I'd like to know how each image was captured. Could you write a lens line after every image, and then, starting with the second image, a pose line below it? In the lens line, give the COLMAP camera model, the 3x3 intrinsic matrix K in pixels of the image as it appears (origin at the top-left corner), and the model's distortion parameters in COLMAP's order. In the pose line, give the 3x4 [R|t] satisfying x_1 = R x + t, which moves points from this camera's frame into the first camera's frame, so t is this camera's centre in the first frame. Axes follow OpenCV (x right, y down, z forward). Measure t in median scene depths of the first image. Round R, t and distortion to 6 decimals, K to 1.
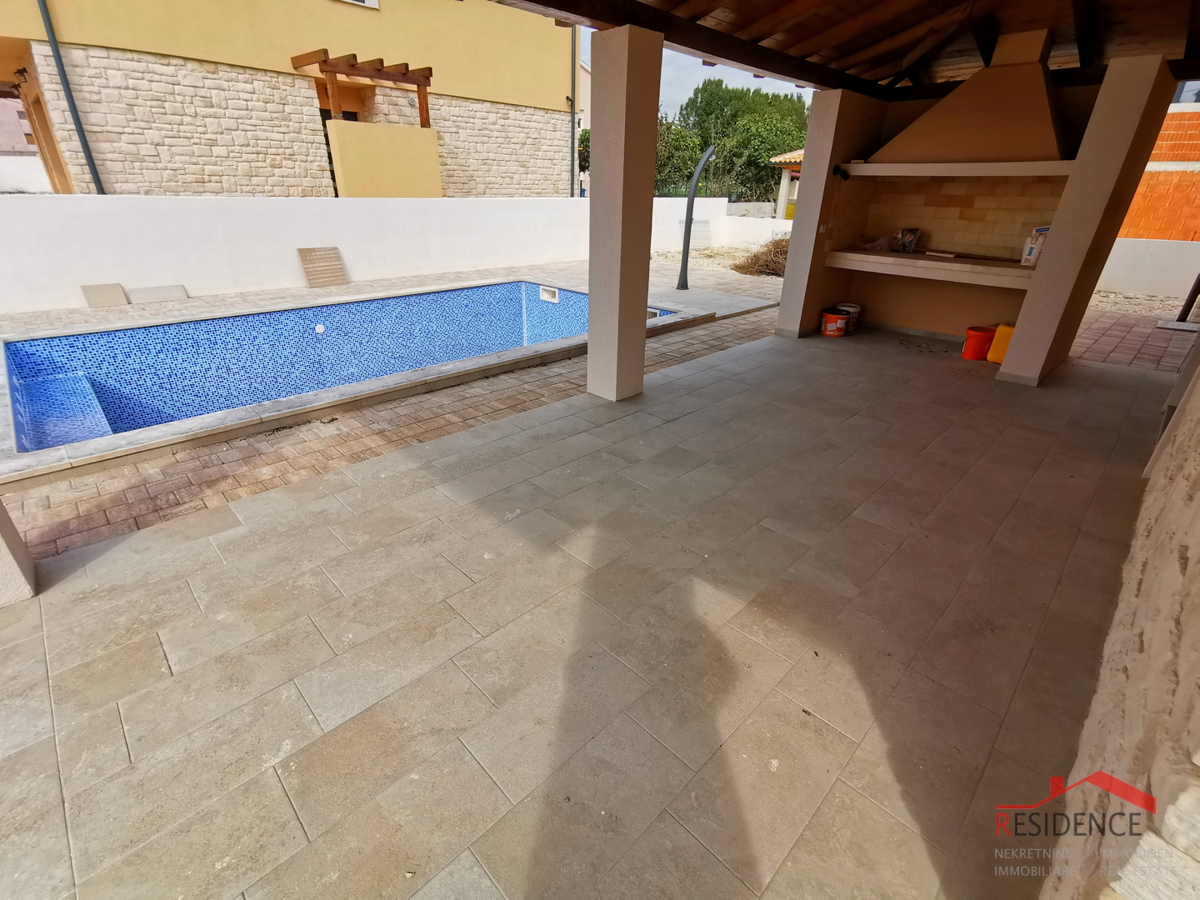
lens RADIAL K [[552.5, 0, 599.3], [0, 552.5, 449.8], [0, 0, 1]] dist [-0.009418, 0.009303]
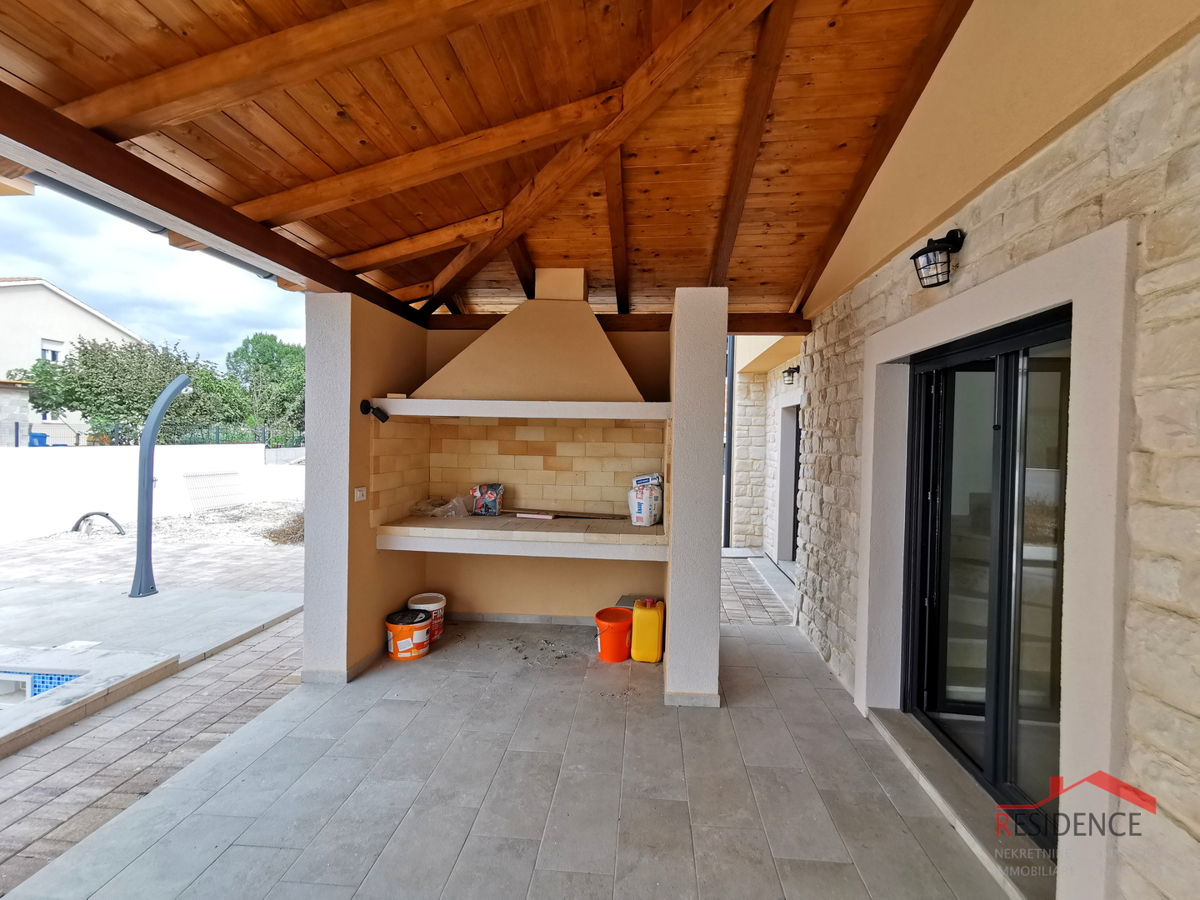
lens RADIAL K [[552.5, 0, 600.2], [0, 552.5, 451.9], [0, 0, 1]] dist [-0.009418, 0.009303]
pose [[0.760868, -0.022840, 0.648504, 0.223439], [0.278279, 0.914304, -0.294294, -0.200293], [-0.586209, 0.404384, 0.702021, 0.420802]]
